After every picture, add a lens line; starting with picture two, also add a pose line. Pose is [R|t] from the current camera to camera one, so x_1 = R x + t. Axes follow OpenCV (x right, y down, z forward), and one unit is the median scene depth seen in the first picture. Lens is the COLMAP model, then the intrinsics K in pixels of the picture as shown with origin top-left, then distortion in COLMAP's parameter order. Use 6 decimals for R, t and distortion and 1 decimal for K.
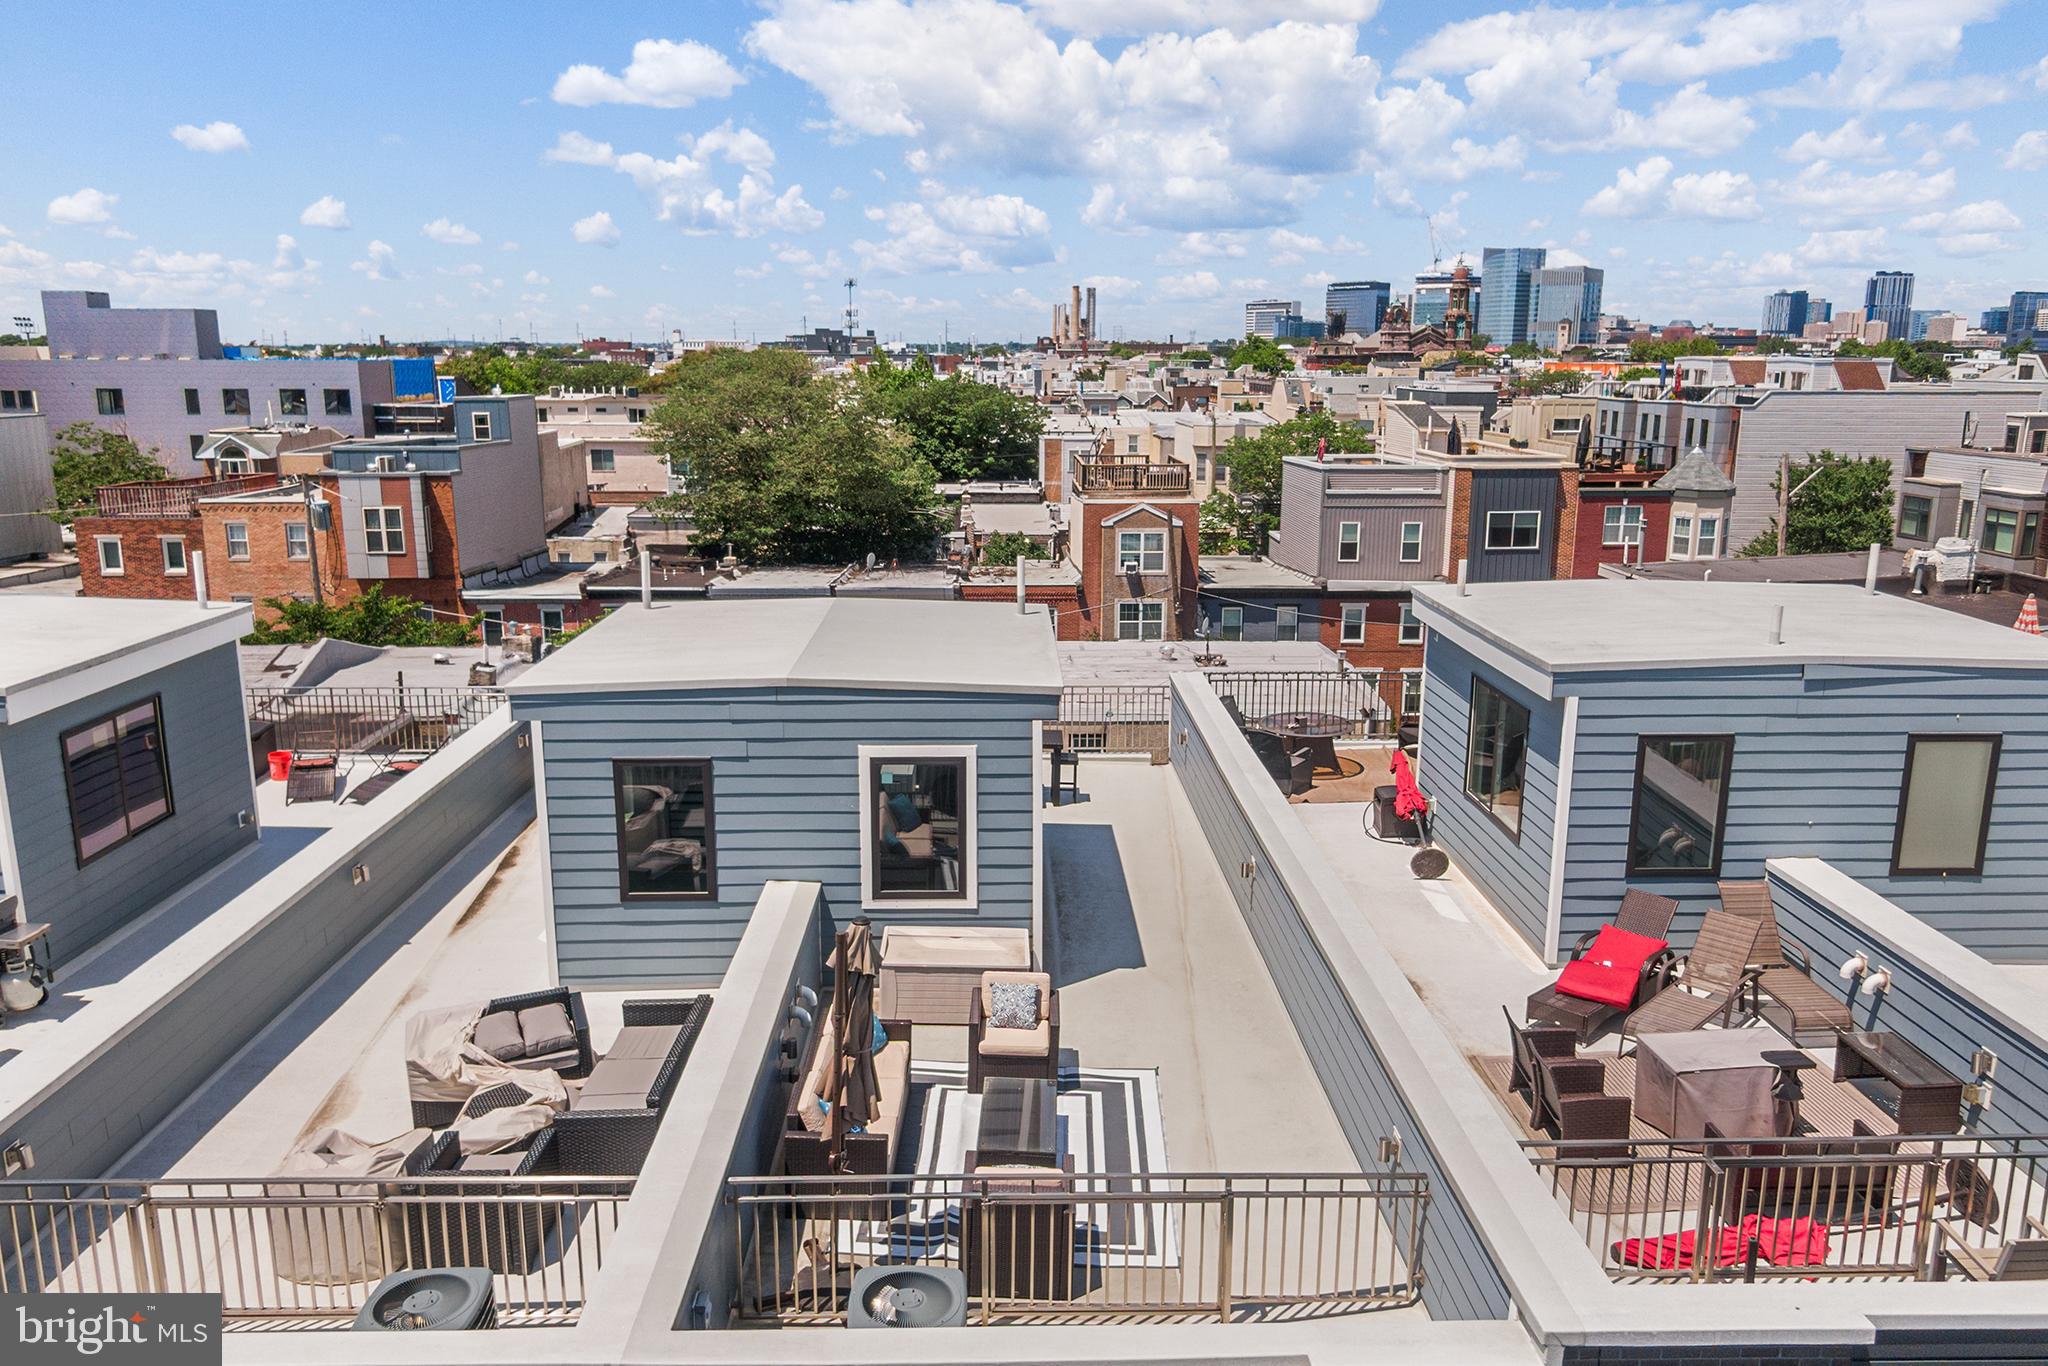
lens RADIAL K [[1470.0, 0, 1028.2], [0, 1470.0, 674.0], [0, 0, 1]] dist [0.039999, -0.068733]
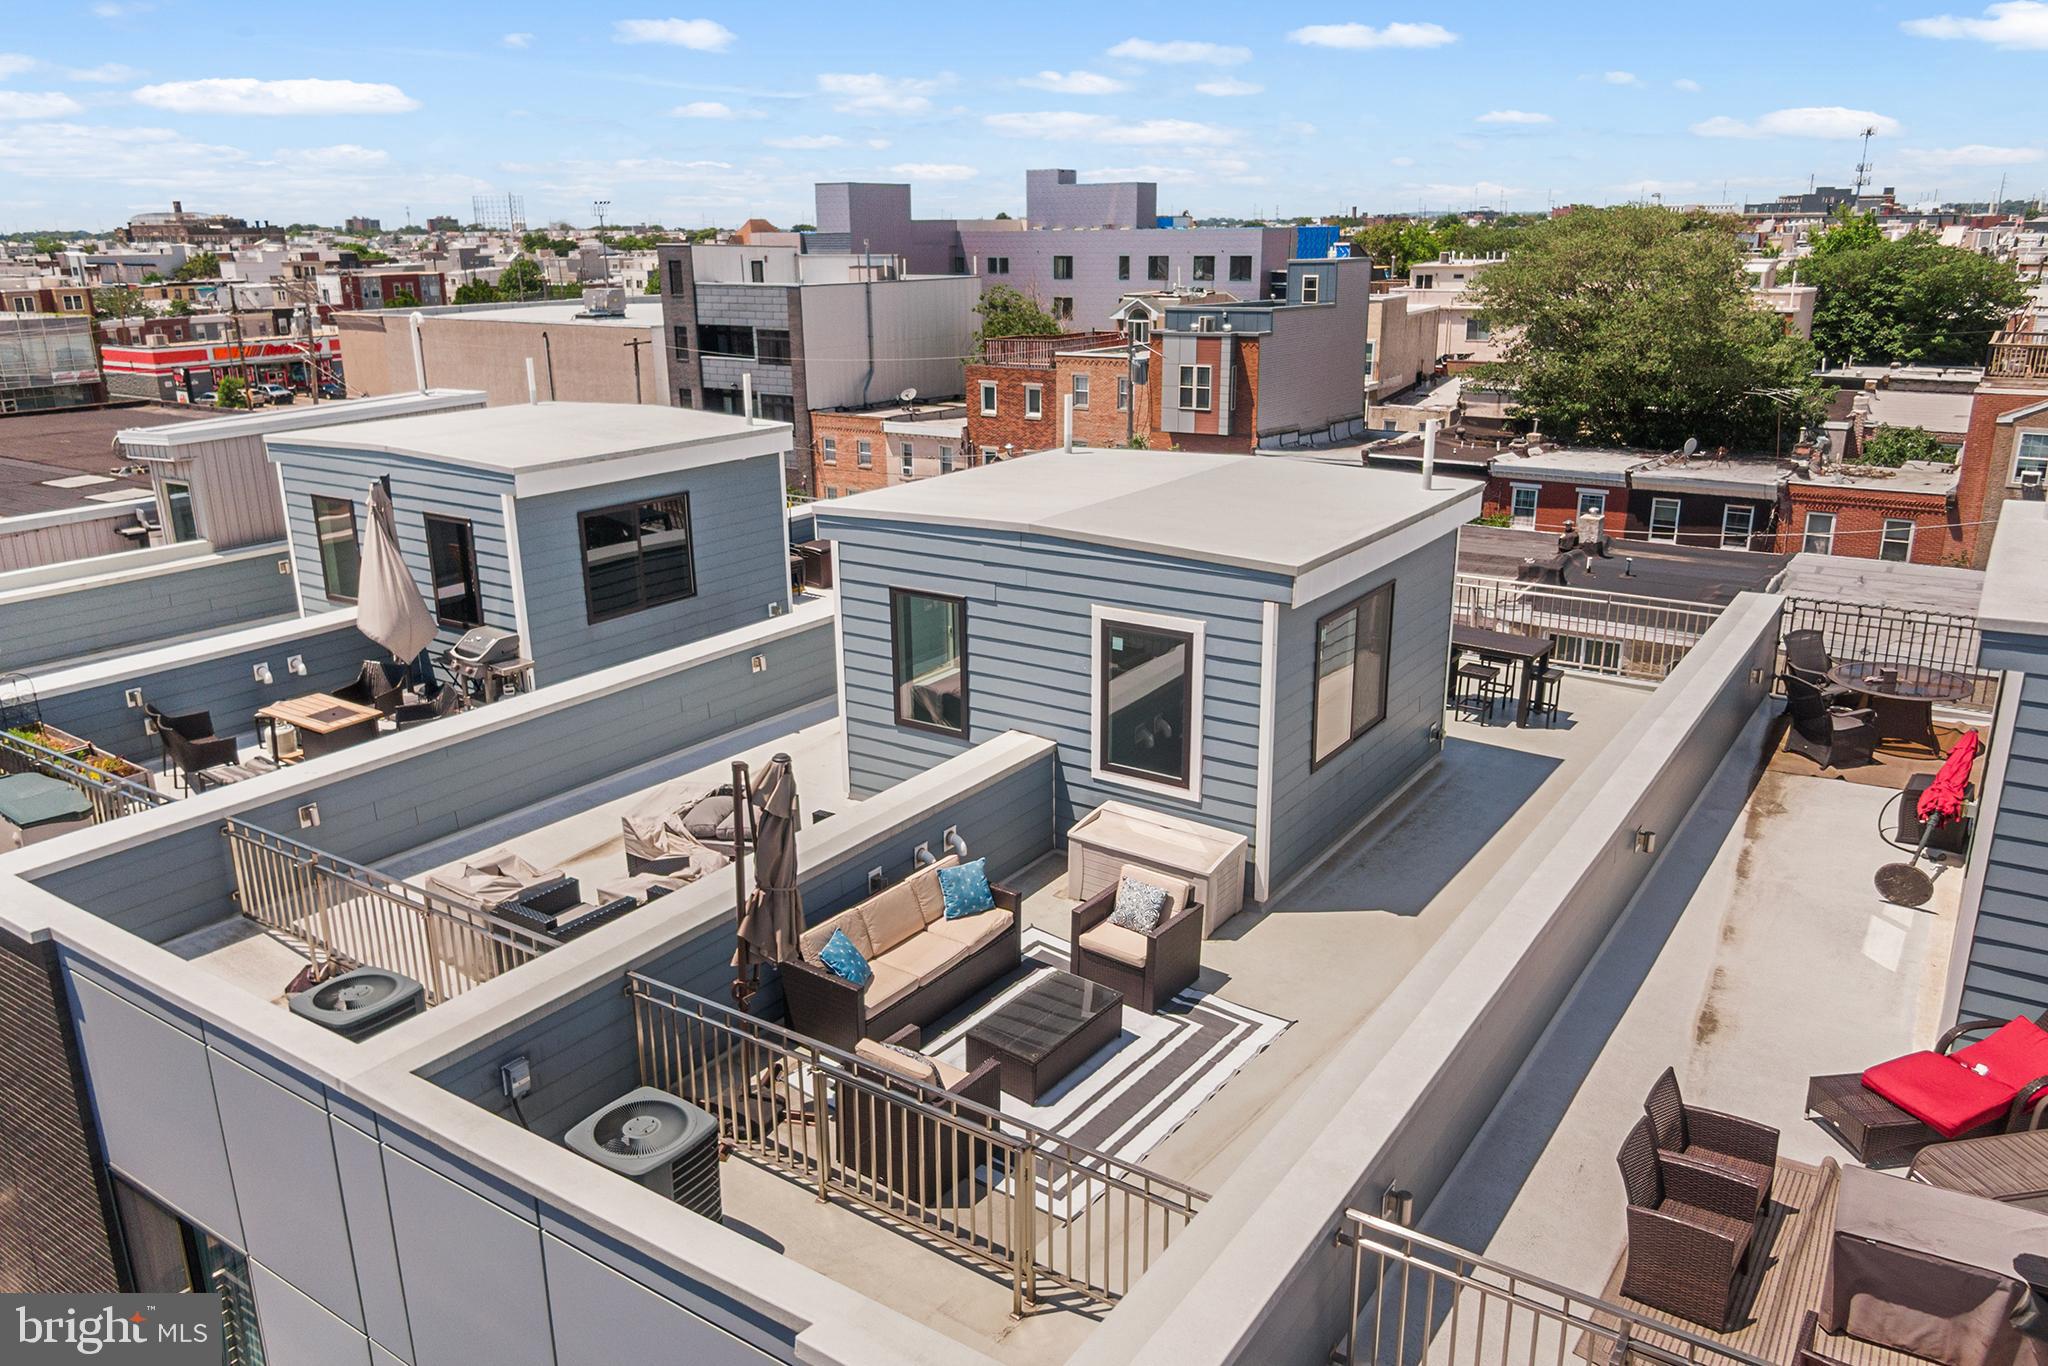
lens RADIAL K [[1470.0, 0, 1019.4], [0, 1470.0, 683.4], [0, 0, 1]] dist [0.039999, -0.068733]
pose [[0.813300, 0.159120, -0.559664, 0.088596], [-0.108892, 0.986509, 0.122236, -0.002571], [0.571564, -0.038472, 0.819655, 0.048189]]
